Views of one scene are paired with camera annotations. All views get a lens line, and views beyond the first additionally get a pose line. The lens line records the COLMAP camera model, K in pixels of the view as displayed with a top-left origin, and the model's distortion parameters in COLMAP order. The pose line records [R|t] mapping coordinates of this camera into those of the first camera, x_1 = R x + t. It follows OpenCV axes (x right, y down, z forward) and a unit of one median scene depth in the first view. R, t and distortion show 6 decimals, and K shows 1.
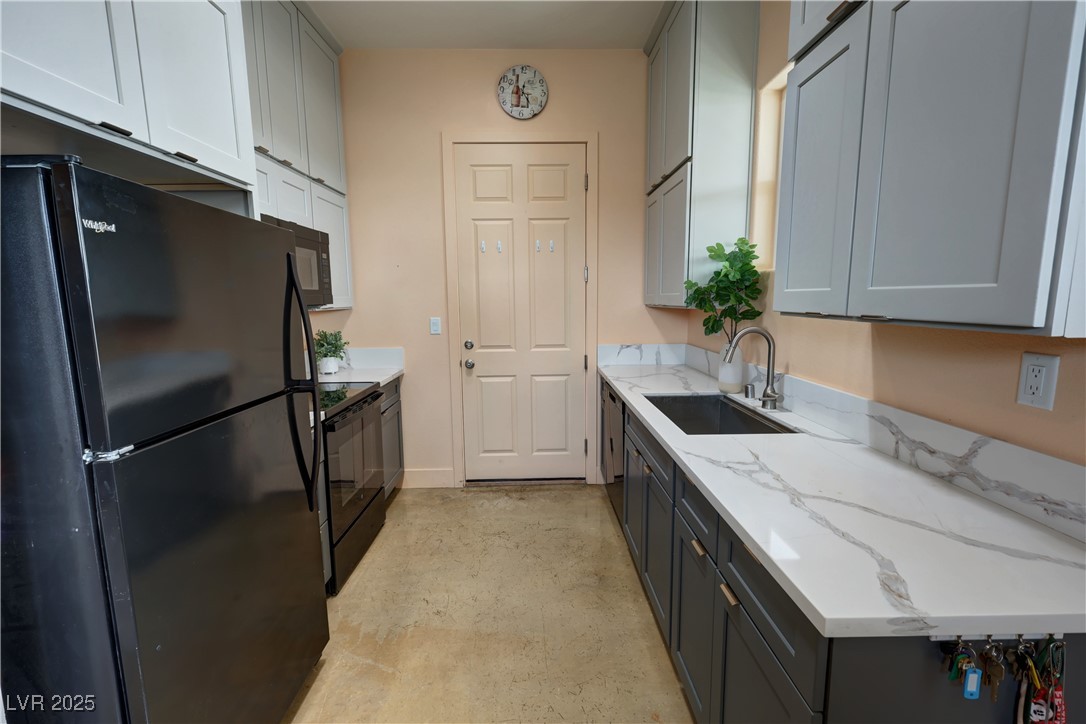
lens RADIAL K [[471.4, 0, 541.7], [0, 471.4, 362.1], [0, 0, 1]] dist [-0.005400, -0.001172]
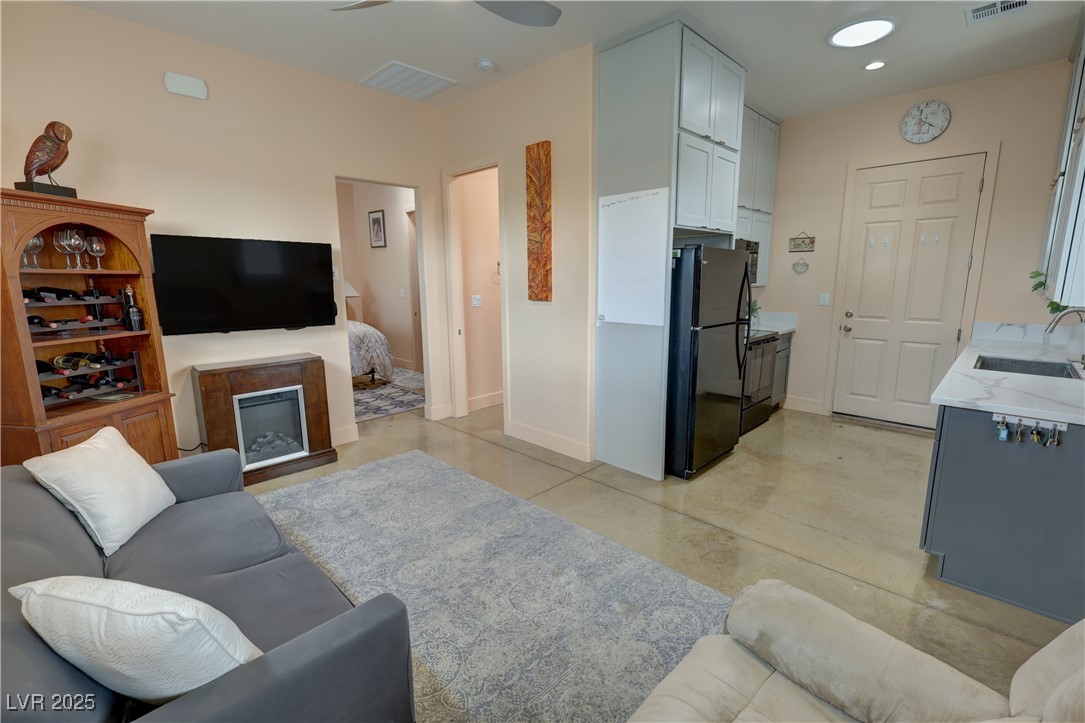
lens RADIAL K [[471.0, 0, 539.3], [0, 471.0, 360.8], [0, 0, 1]] dist [-0.005400, -0.001172]
pose [[0.695766, 0.133328, -0.705786, 0.213410], [-0.099778, 0.991035, 0.088852, 0.070125], [0.711305, 0.008601, 0.702831, -0.644360]]
